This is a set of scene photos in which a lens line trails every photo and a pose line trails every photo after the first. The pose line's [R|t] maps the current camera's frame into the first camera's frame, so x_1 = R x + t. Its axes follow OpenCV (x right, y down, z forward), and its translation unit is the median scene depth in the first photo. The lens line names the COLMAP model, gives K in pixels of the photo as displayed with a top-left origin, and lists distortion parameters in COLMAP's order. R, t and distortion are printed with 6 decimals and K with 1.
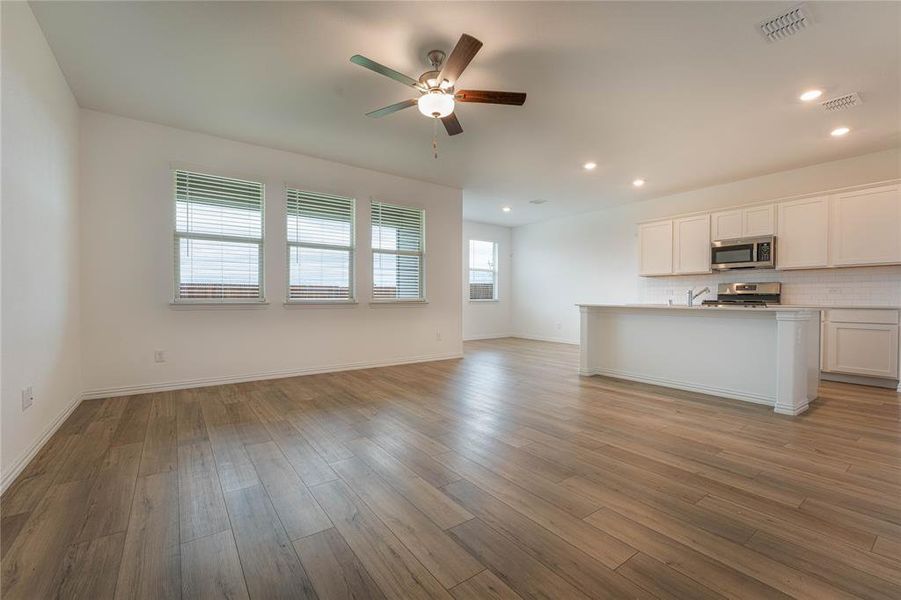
lens RADIAL K [[396.3, 0, 456.4], [0, 396.3, 296.7], [0, 0, 1]] dist [0.001763, -0.001014]
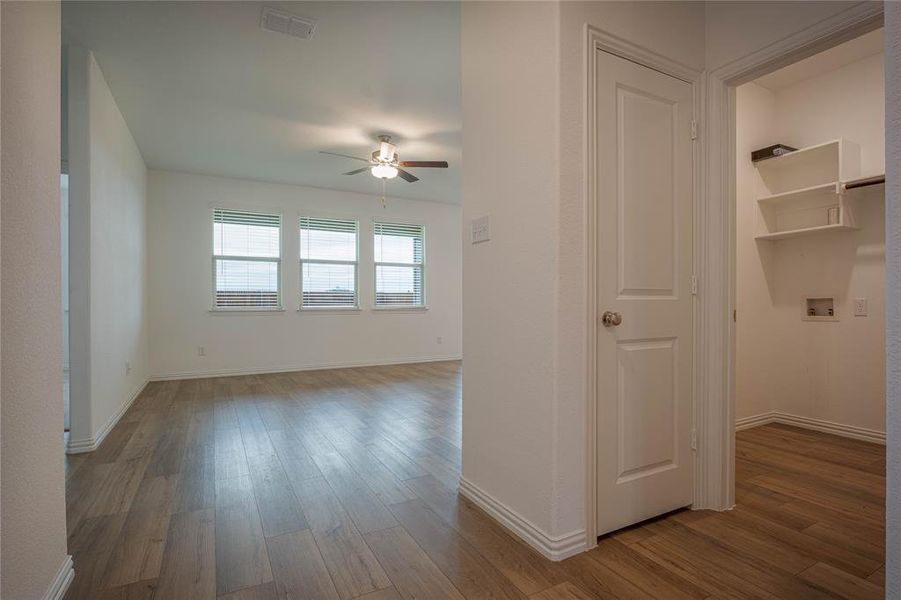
lens RADIAL K [[436.6, 0, 472.2], [0, 436.6, 298.9], [0, 0, 1]] dist [0.002943, 0.000764]
pose [[0.996561, -0.005400, -0.082686, 0.222323], [0.004855, 0.999965, -0.006790, -0.006776], [0.082719, 0.006365, 0.996553, -0.309790]]
